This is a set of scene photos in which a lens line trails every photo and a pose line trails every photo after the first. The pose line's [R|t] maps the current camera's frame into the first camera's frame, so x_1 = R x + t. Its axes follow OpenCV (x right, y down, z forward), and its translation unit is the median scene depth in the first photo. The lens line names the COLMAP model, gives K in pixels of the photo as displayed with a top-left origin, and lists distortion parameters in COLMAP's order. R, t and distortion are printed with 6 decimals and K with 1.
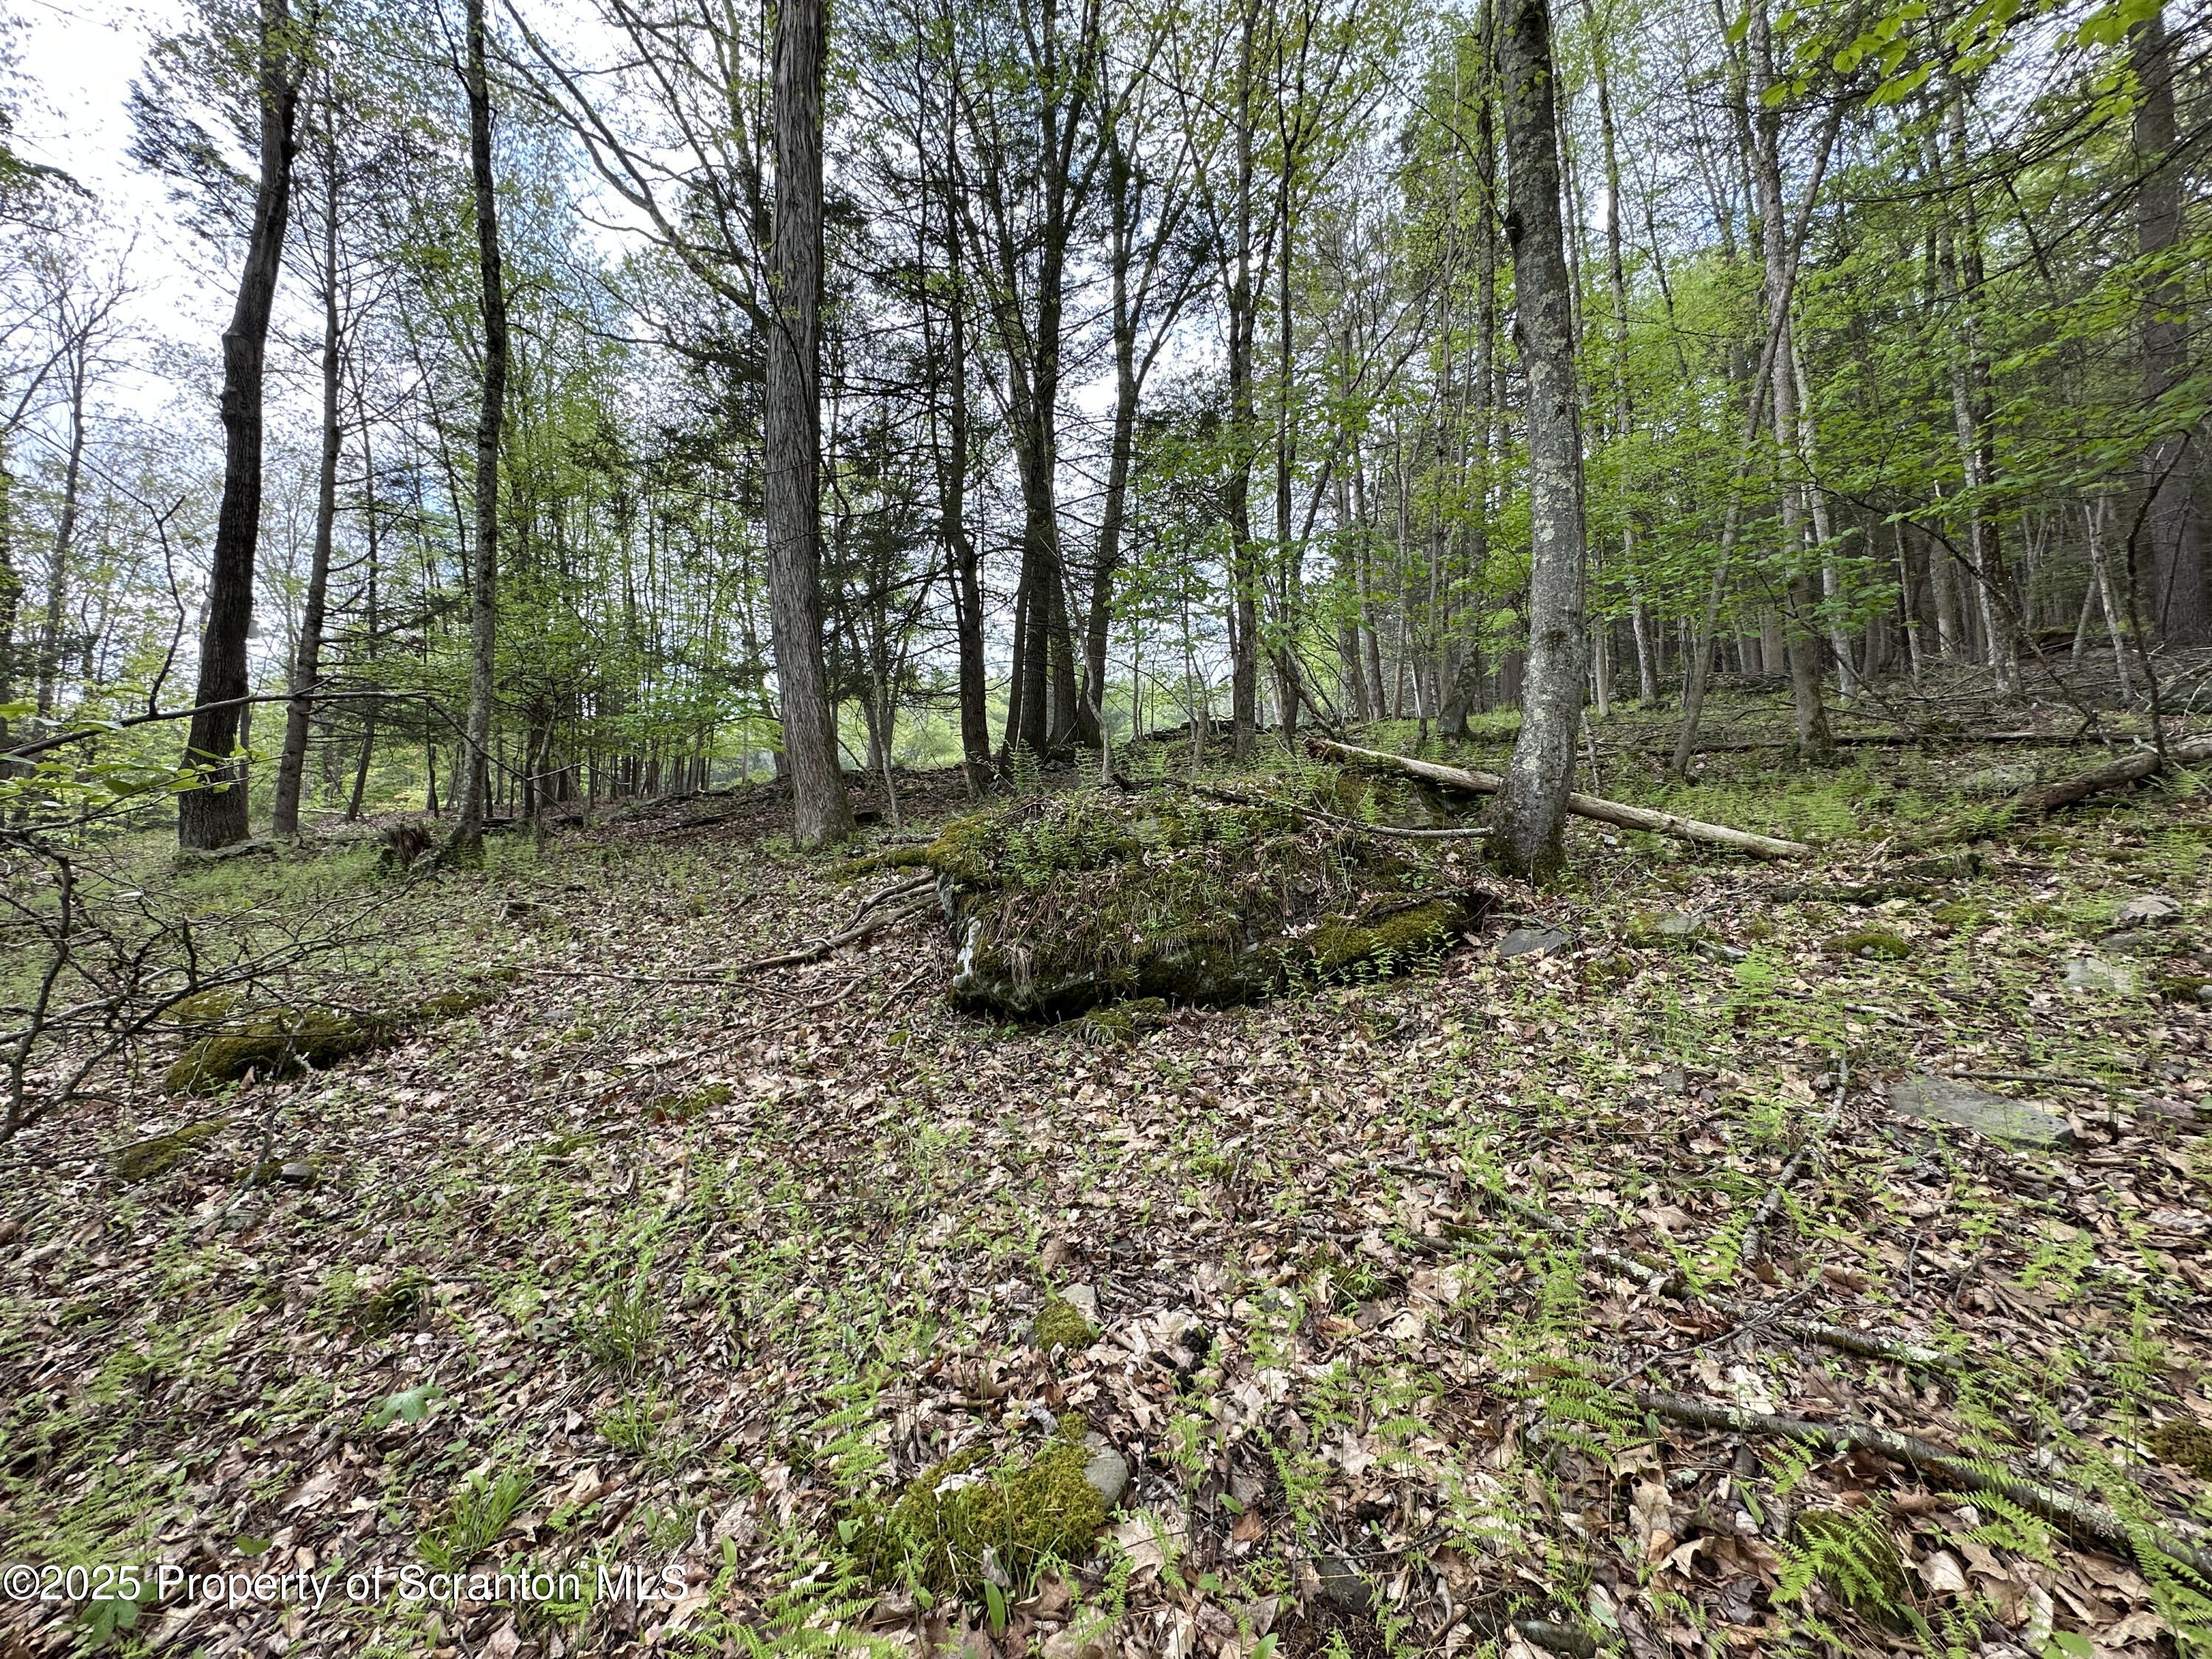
lens RADIAL K [[888.5, 0, 1104.4], [0, 888.5, 830.5], [0, 0, 1]] dist [-0.002025, 0.000744]
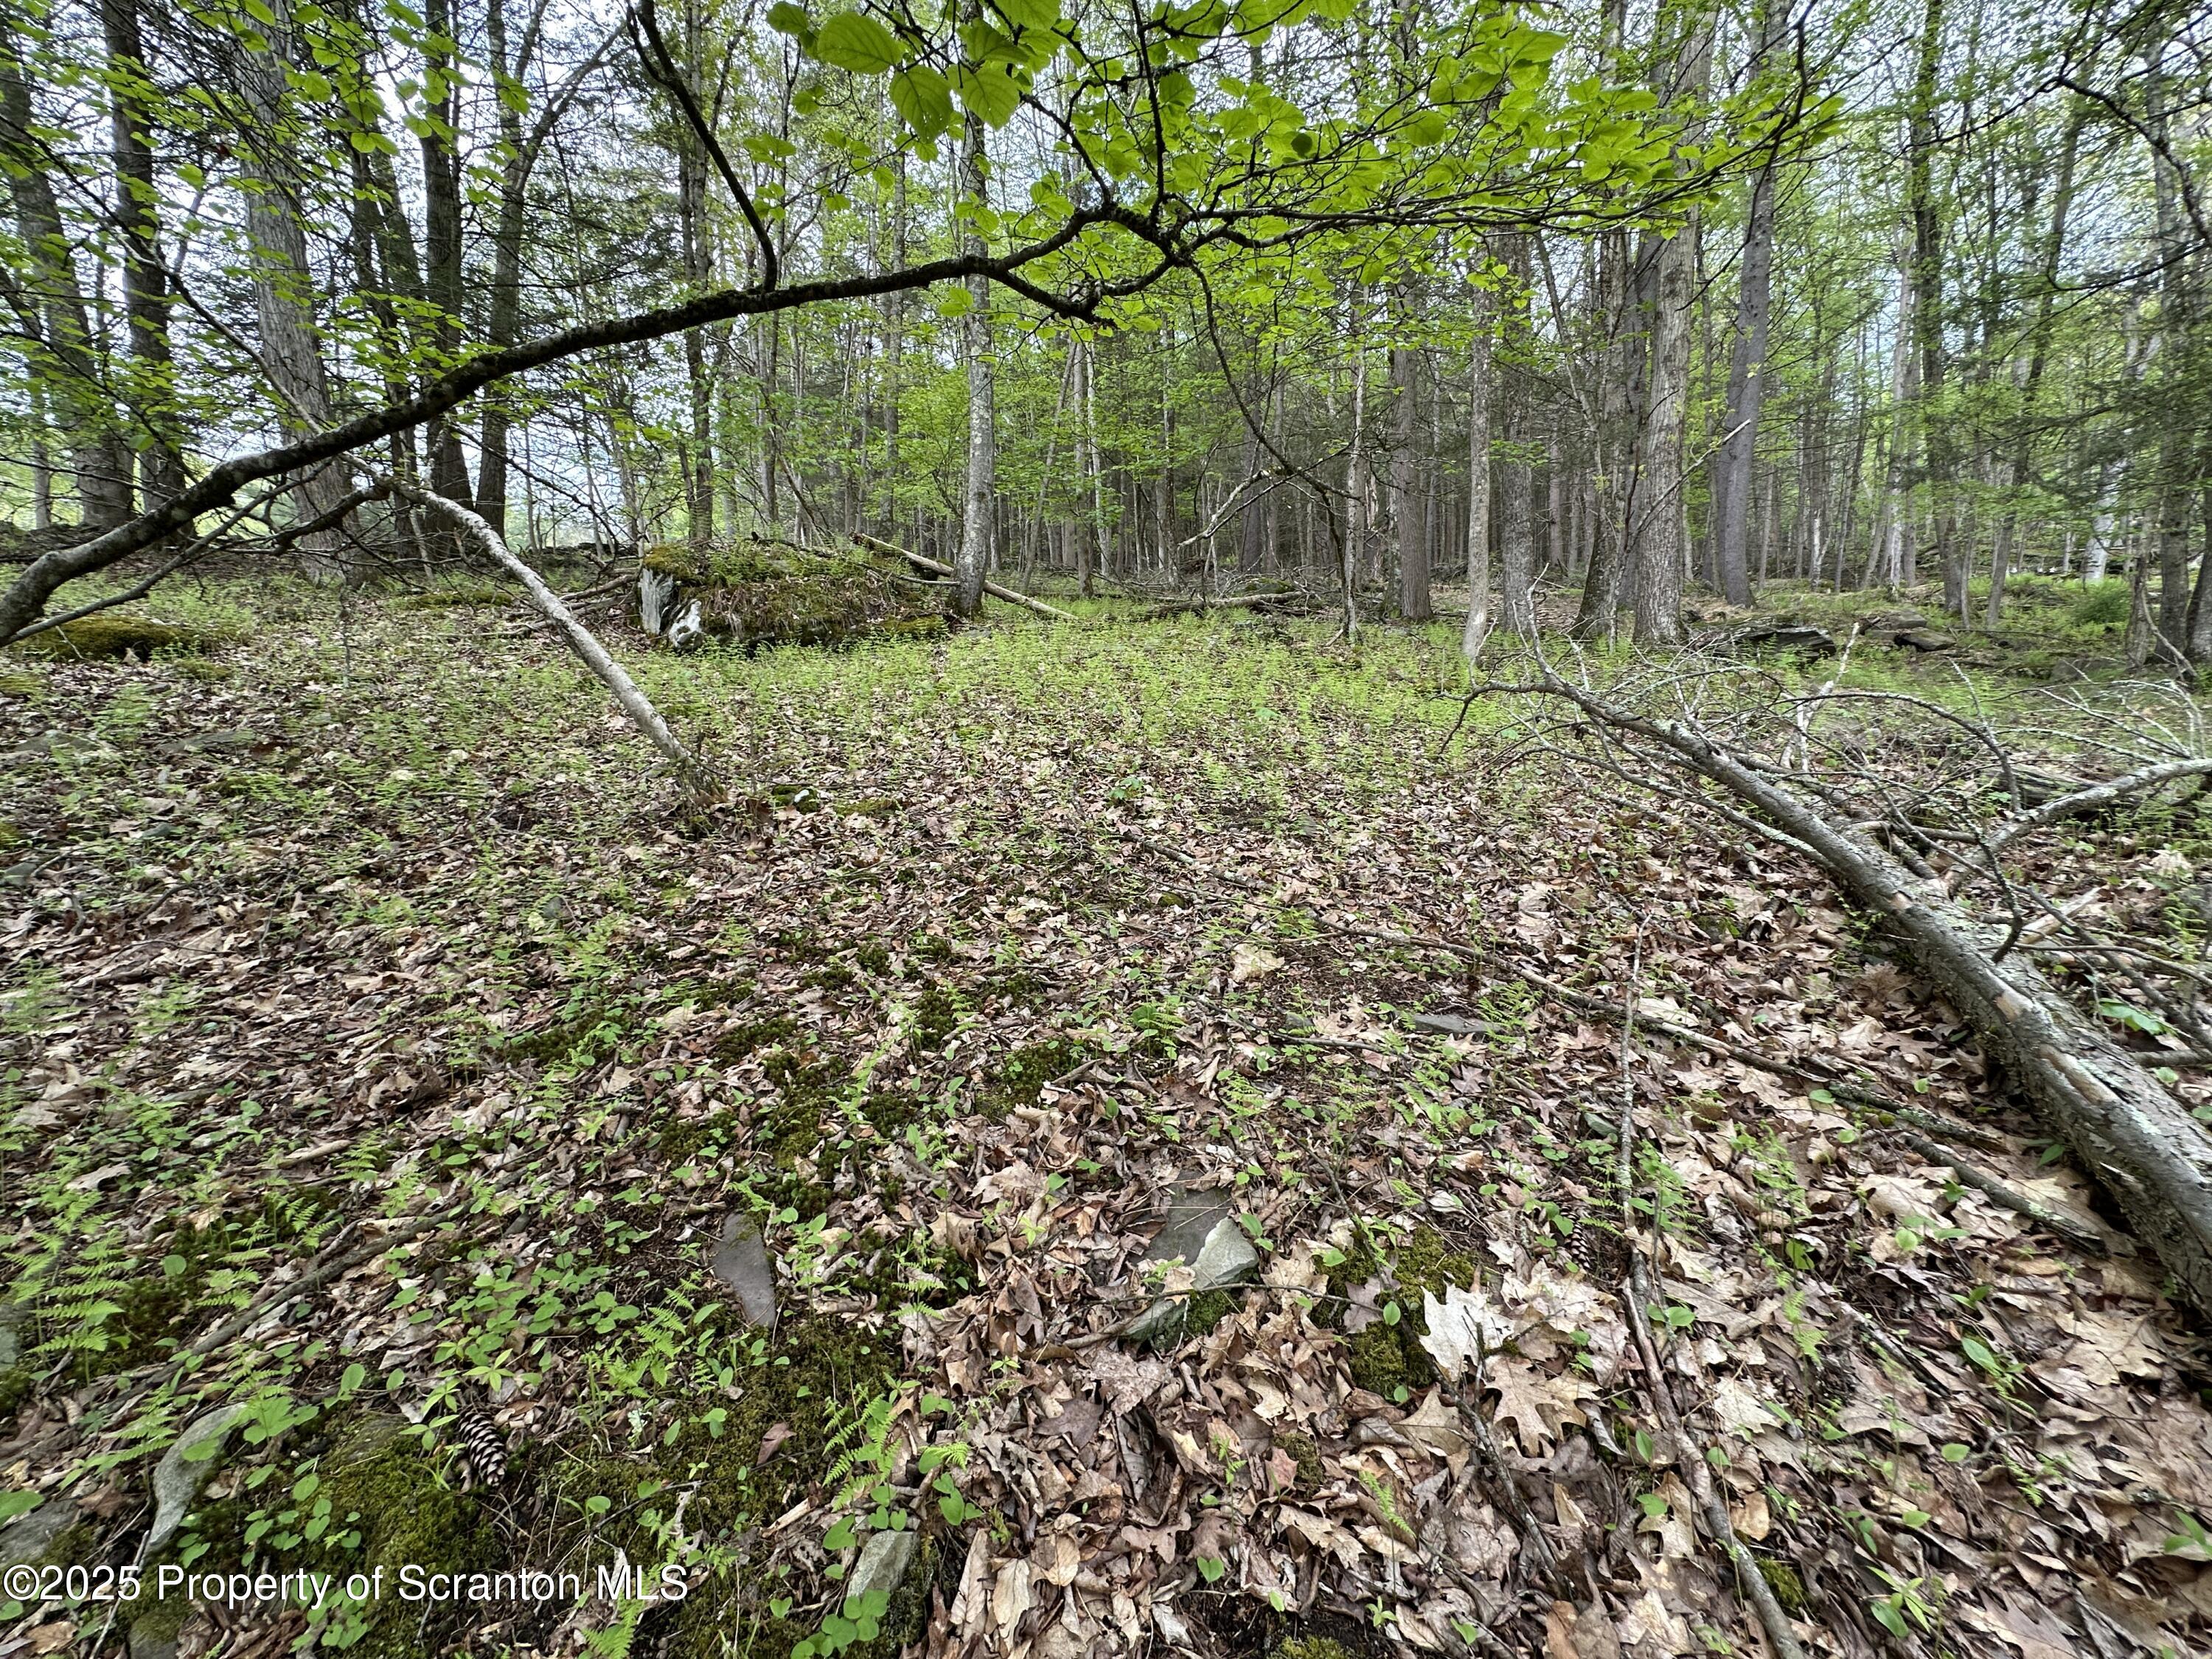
lens RADIAL K [[888.5, 0, 1106.1], [0, 888.5, 830.3], [0, 0, 1]] dist [-0.002025, 0.000744]
pose [[0.772862, -0.057657, 0.631949, -0.533559], [-0.029420, 0.991537, 0.126445, 0.247033], [-0.633892, -0.116316, 0.764625, -0.729173]]
